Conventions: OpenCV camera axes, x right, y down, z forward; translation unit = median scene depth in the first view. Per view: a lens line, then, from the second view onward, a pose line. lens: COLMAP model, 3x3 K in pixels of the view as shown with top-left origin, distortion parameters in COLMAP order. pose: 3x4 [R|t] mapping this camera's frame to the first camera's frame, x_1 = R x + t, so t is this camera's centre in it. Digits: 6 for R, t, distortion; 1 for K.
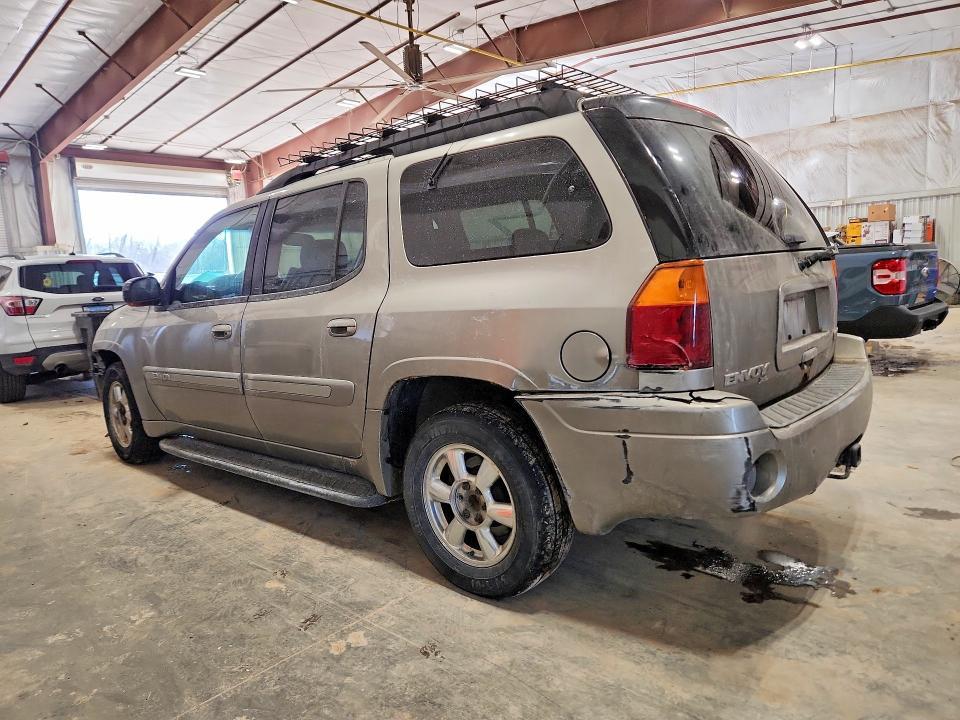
lens RADIAL K [[642.2, 0, 480.0], [0, 642.2, 360.0], [0, 0, 1]] dist [0.003067, 0.000386]
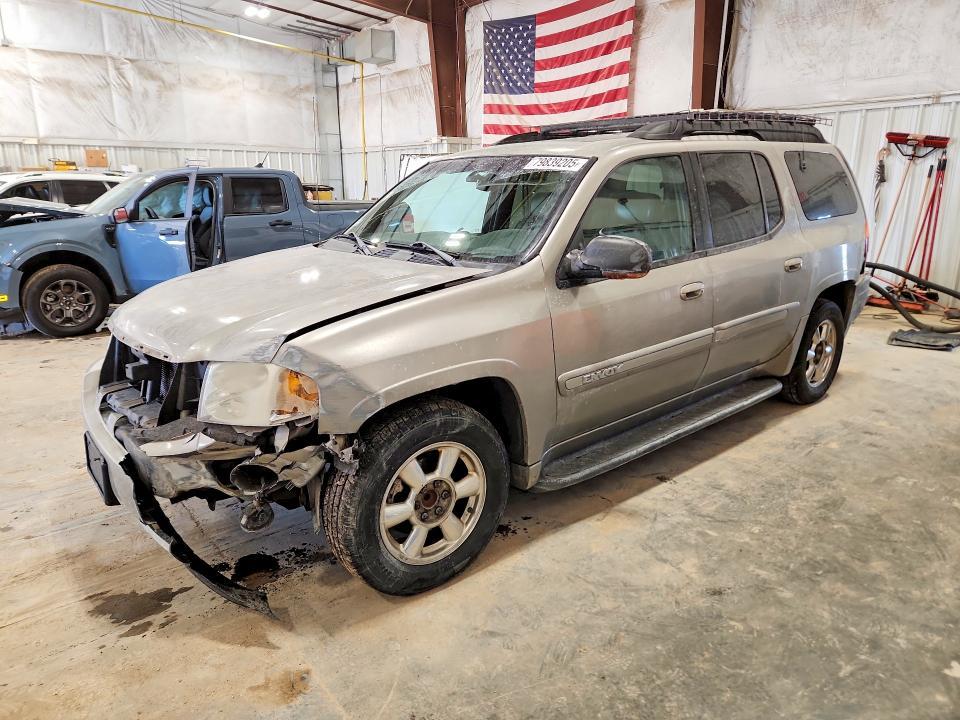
lens RADIAL K [[633.0, 0, 480.0], [0, 633.0, 360.0], [0, 0, 1]] dist [-0.000707, 0.000080]
pose [[0.167318, -0.212764, 0.962671, -0.301010], [0.126851, 0.972966, 0.192991, -0.035830], [-0.977708, 0.089825, 0.189784, 0.251855]]
